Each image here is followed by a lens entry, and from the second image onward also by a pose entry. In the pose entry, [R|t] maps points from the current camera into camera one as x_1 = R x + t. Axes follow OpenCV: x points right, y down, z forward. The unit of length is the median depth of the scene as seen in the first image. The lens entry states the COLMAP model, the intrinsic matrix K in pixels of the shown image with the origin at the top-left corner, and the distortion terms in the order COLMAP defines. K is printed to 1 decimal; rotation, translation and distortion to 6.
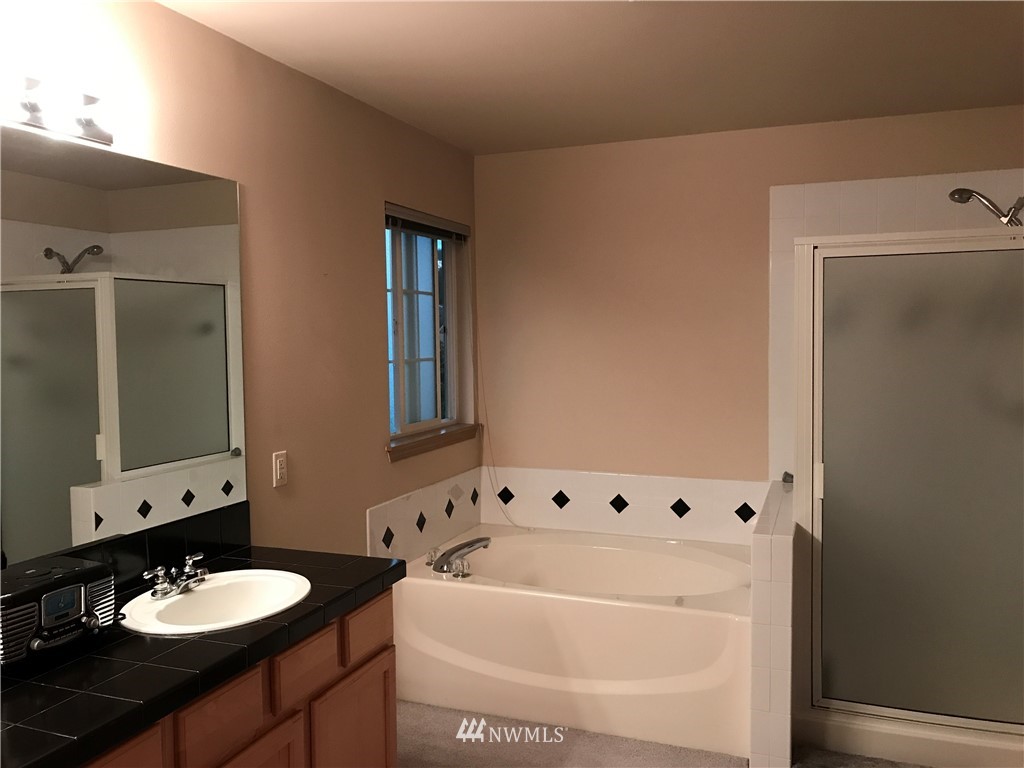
lens RADIAL K [[855.9, 0, 512.7], [0, 855.9, 377.4], [0, 0, 1]] dist [0.043306, -0.006644]
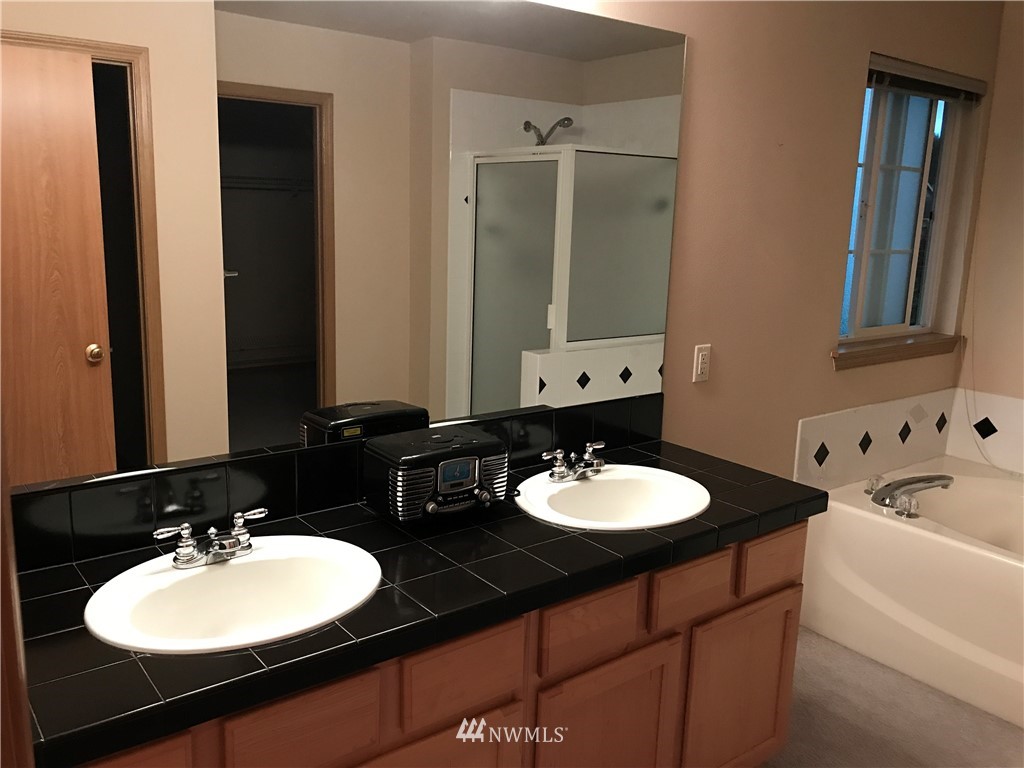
lens RADIAL K [[855.9, 0, 512.7], [0, 855.9, 377.4], [0, 0, 1]] dist [0.043306, -0.006644]
pose [[0.858687, 0.140783, -0.492784, 0.008395], [-0.072586, 0.985246, 0.154992, -0.005455], [0.507334, -0.097320, 0.856237, 0.114990]]
